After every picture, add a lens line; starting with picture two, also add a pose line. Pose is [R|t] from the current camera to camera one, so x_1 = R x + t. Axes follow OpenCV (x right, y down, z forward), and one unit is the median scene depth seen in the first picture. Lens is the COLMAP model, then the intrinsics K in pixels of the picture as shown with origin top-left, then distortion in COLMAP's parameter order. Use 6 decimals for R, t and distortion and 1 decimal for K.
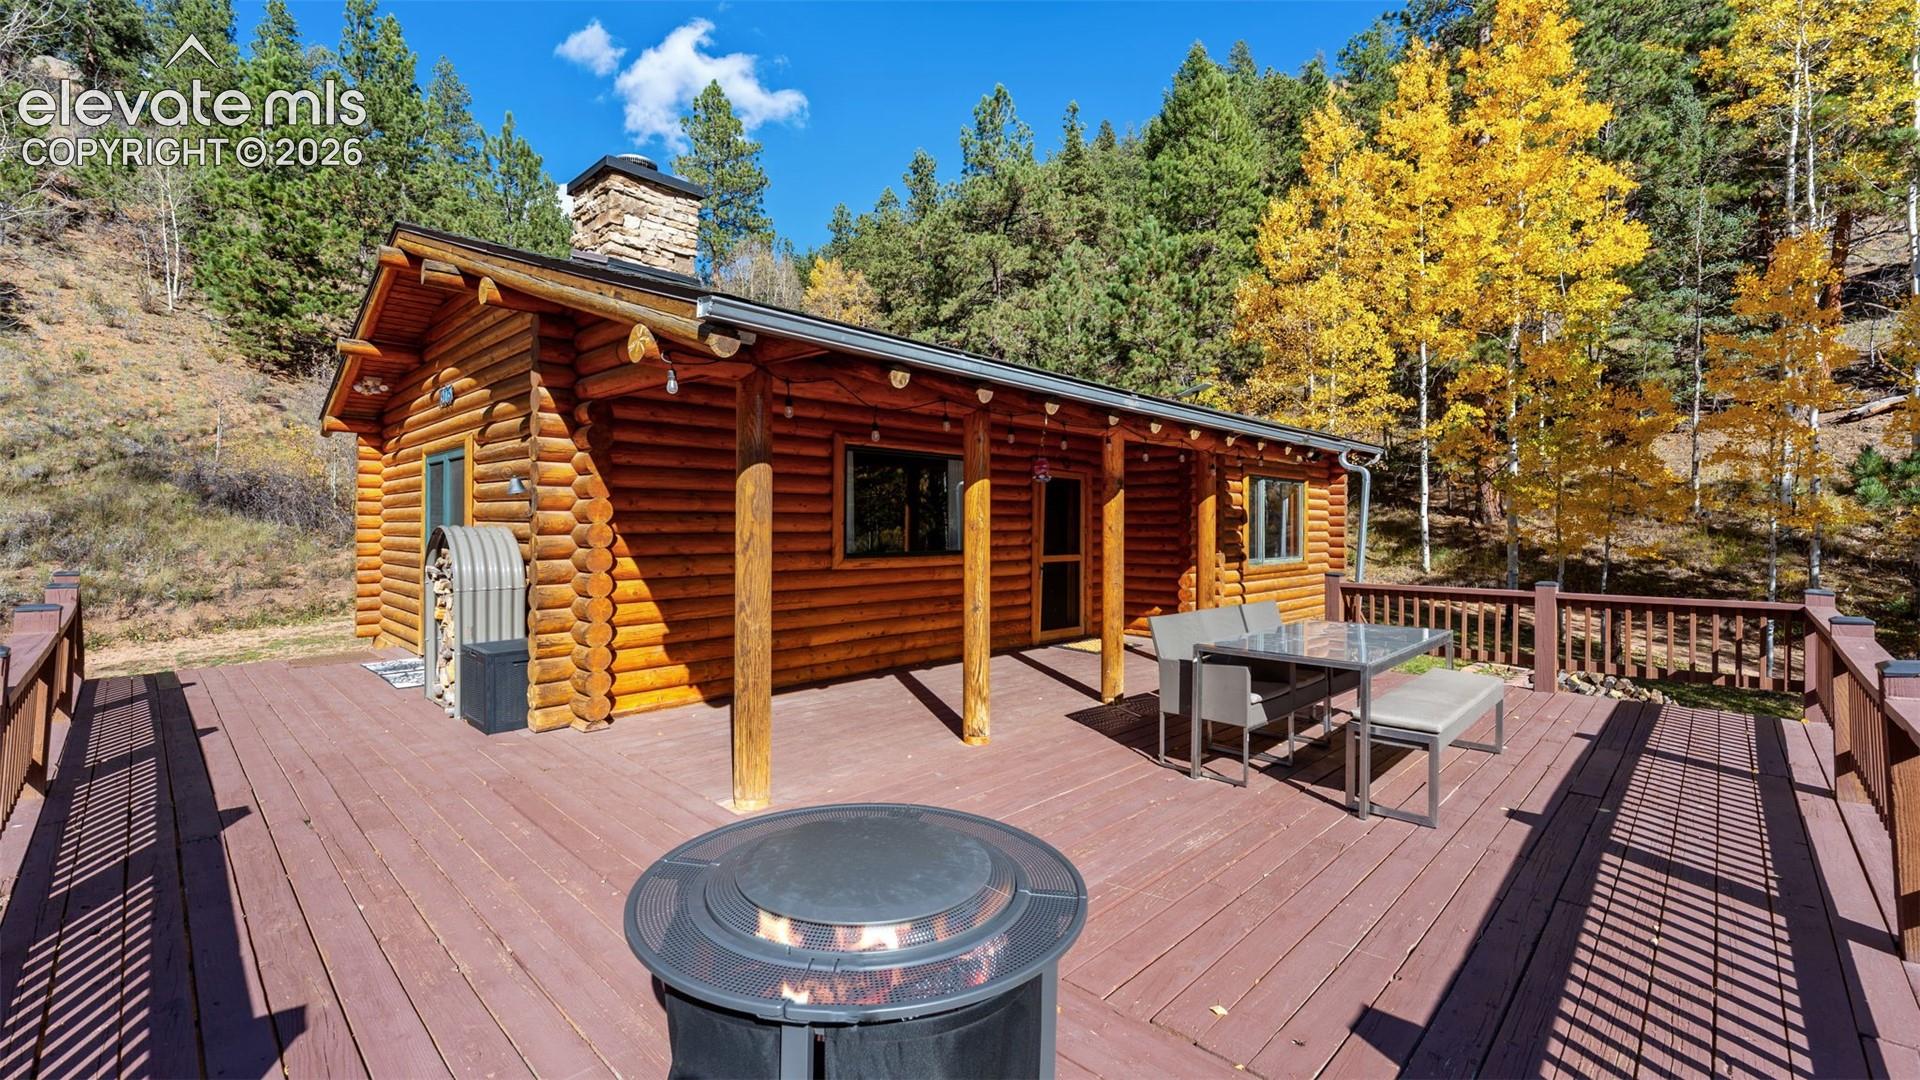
lens RADIAL K [[781.7, 0, 952.5], [0, 781.7, 527.3], [0, 0, 1]] dist [0.002797, -0.001619]
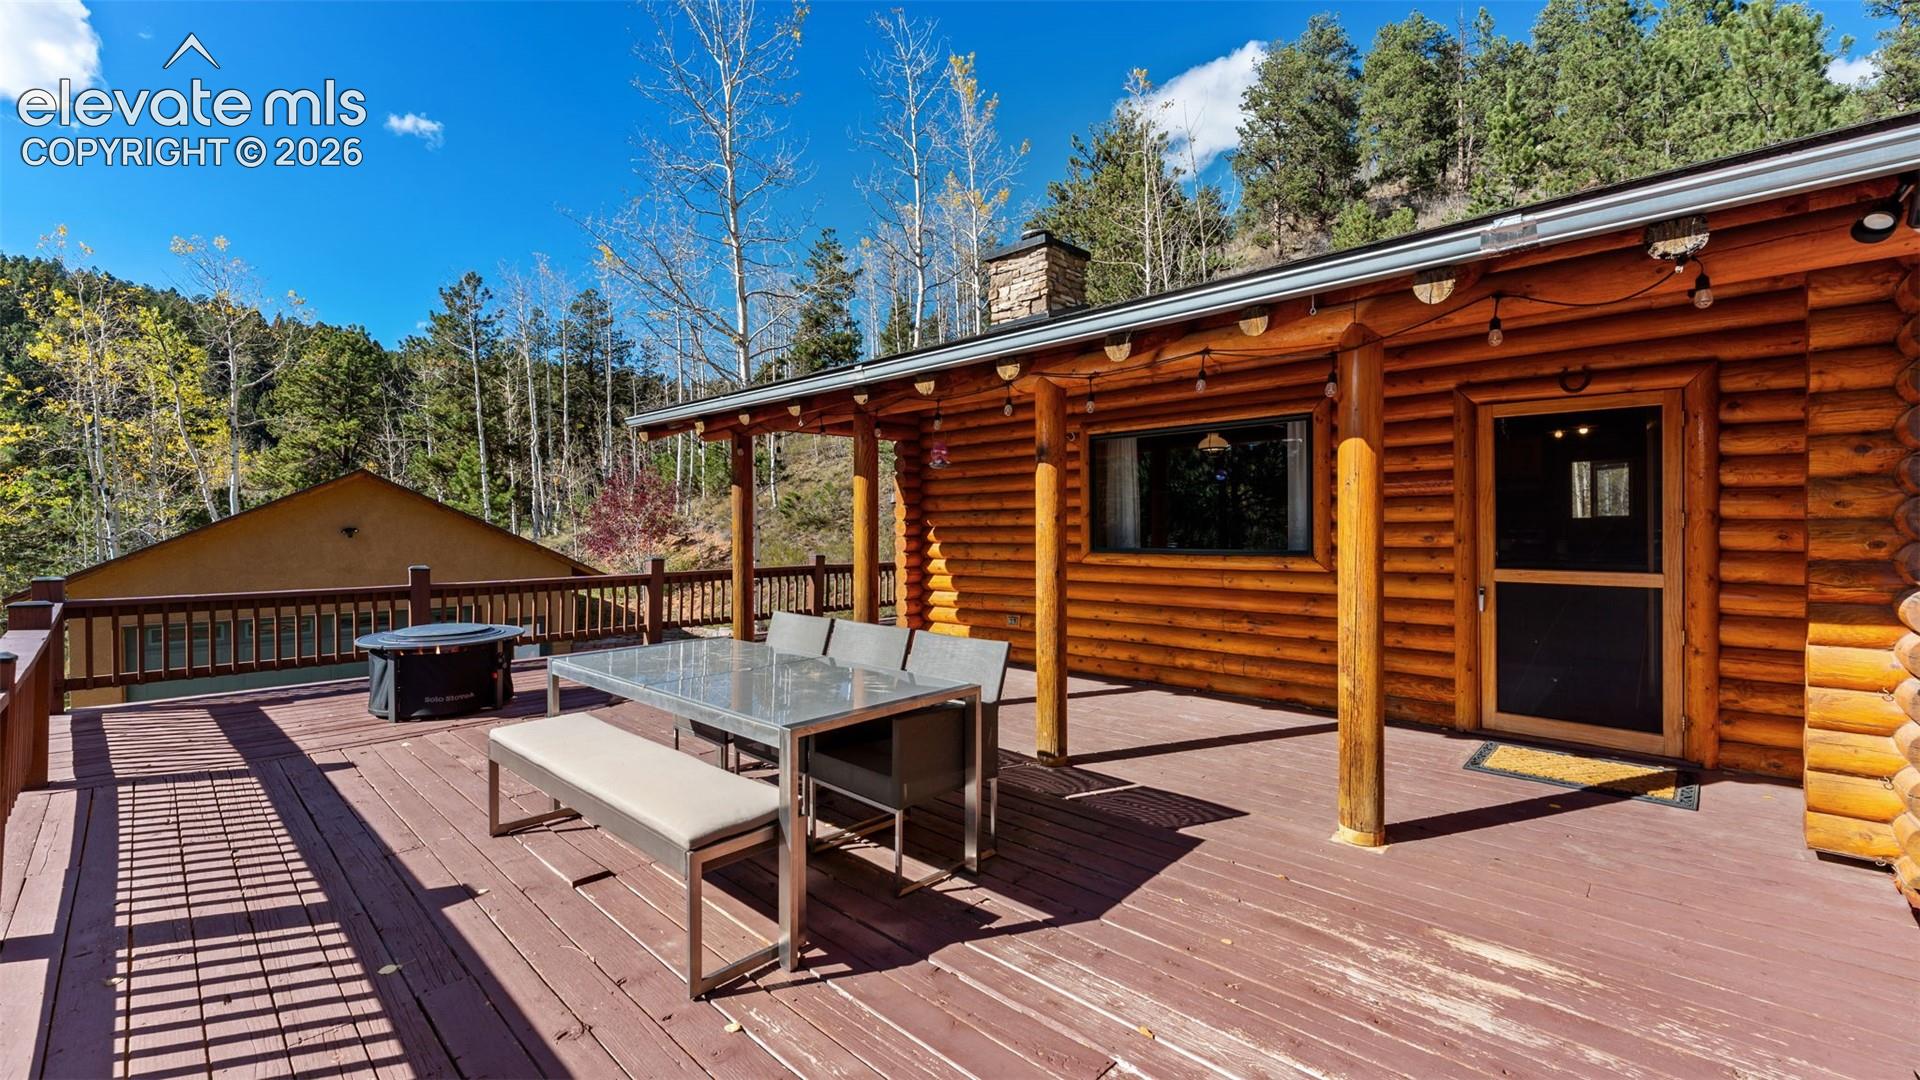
lens RADIAL K [[781.7, 0, 964.1], [0, 781.7, 534.3], [0, 0, 1]] dist [0.002797, -0.001619]
pose [[0.016841, 0.007018, -0.999834, 1.572646], [0.003731, 0.999968, 0.007081, 0.018990], [0.999851, -0.003850, 0.016814, 1.562959]]
